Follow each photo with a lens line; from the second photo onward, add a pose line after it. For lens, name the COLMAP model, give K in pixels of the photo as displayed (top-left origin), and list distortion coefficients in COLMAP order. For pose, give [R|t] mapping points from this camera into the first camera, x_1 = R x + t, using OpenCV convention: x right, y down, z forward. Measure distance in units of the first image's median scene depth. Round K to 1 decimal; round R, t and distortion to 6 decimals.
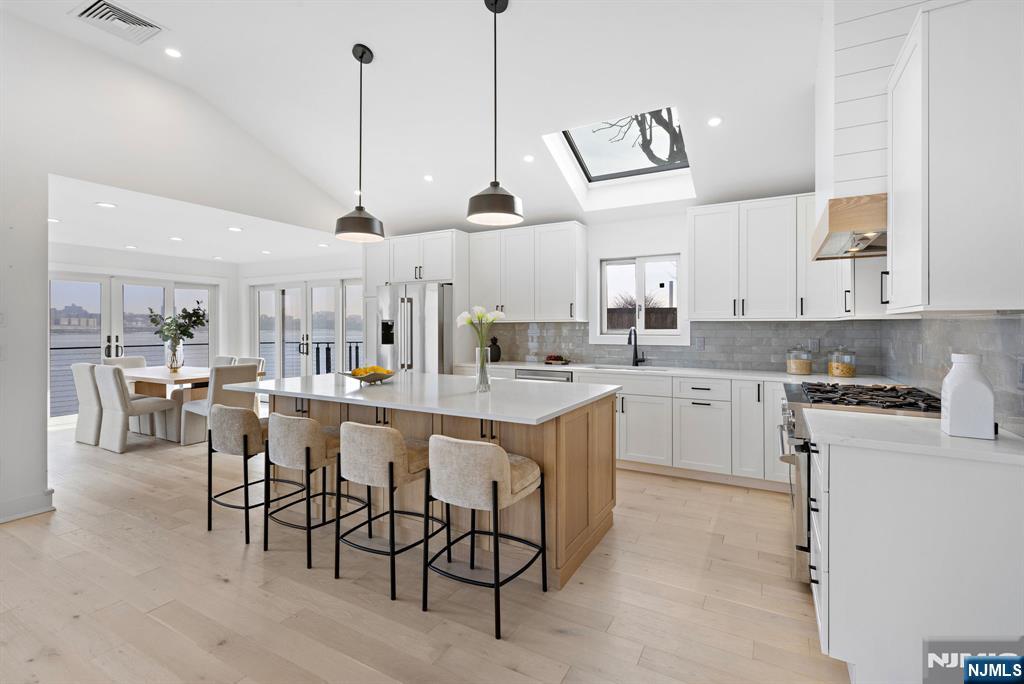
lens RADIAL K [[456.9, 0, 519.1], [0, 456.9, 325.4], [0, 0, 1]] dist [0.004046, -0.002386]
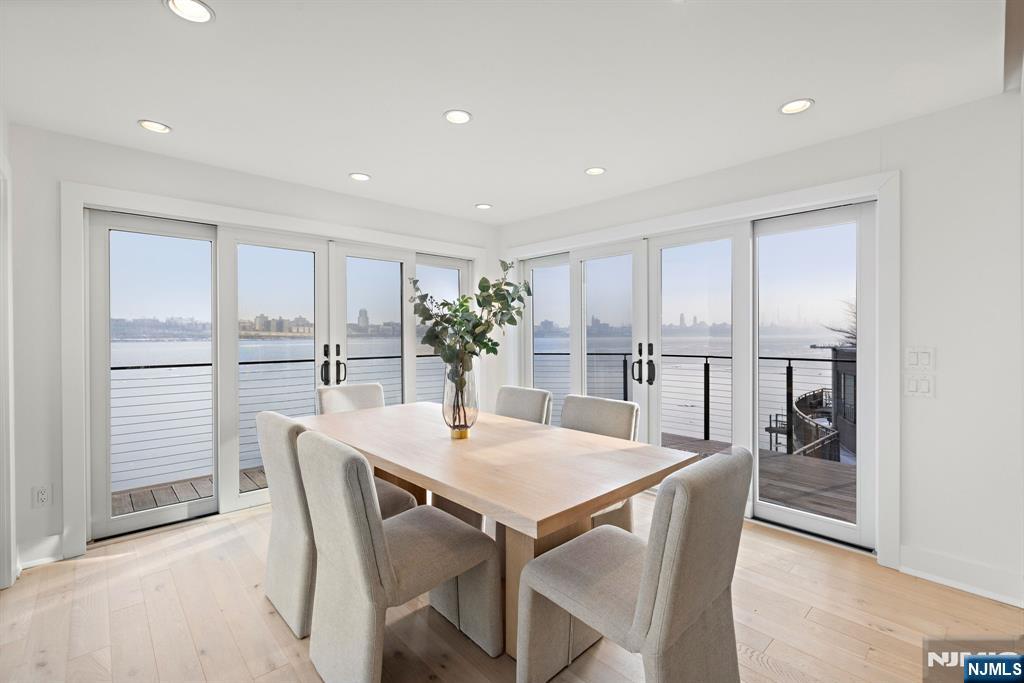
lens RADIAL K [[456.9, 0, 509.7], [0, 456.9, 328.7], [0, 0, 1]] dist [0.004046, -0.002386]
pose [[0.941758, -0.006825, -0.336223, -0.485839], [0.004859, 0.999966, -0.006688, 0.007600], [0.336257, 0.004665, 0.941759, 0.536076]]
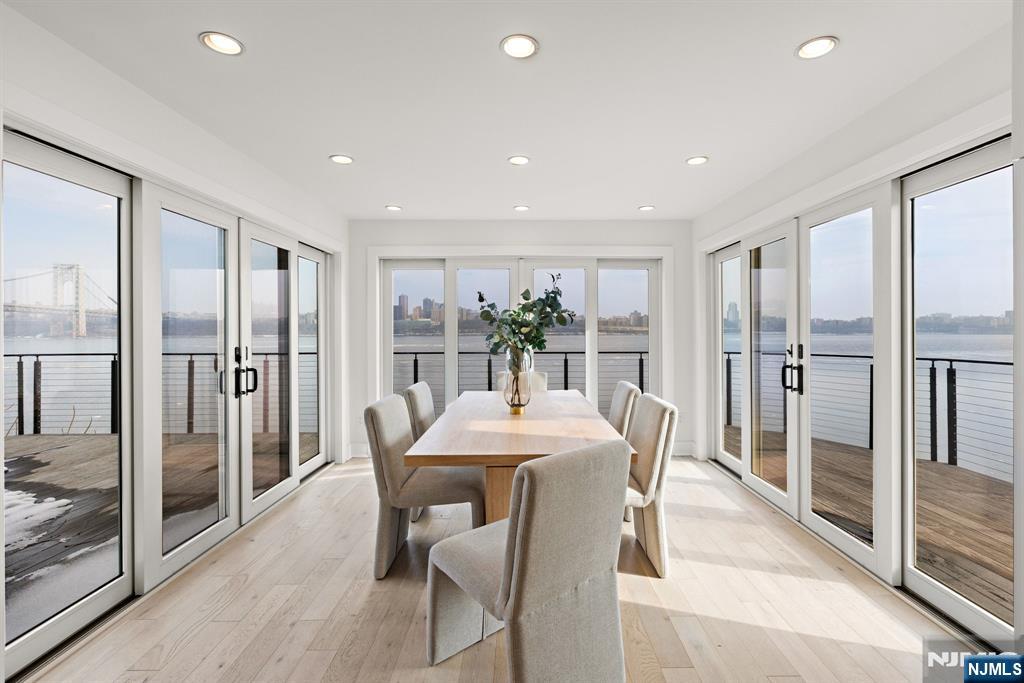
lens RADIAL K [[465.4, 0, 526.4], [0, 465.4, 336.8], [0, 0, 1]] dist [0.003851, -0.000430]
pose [[0.478052, 0.011912, -0.878251, -0.235105], [0.006156, 0.999838, 0.016911, 0.005186], [0.878310, -0.013491, 0.477902, 0.642896]]
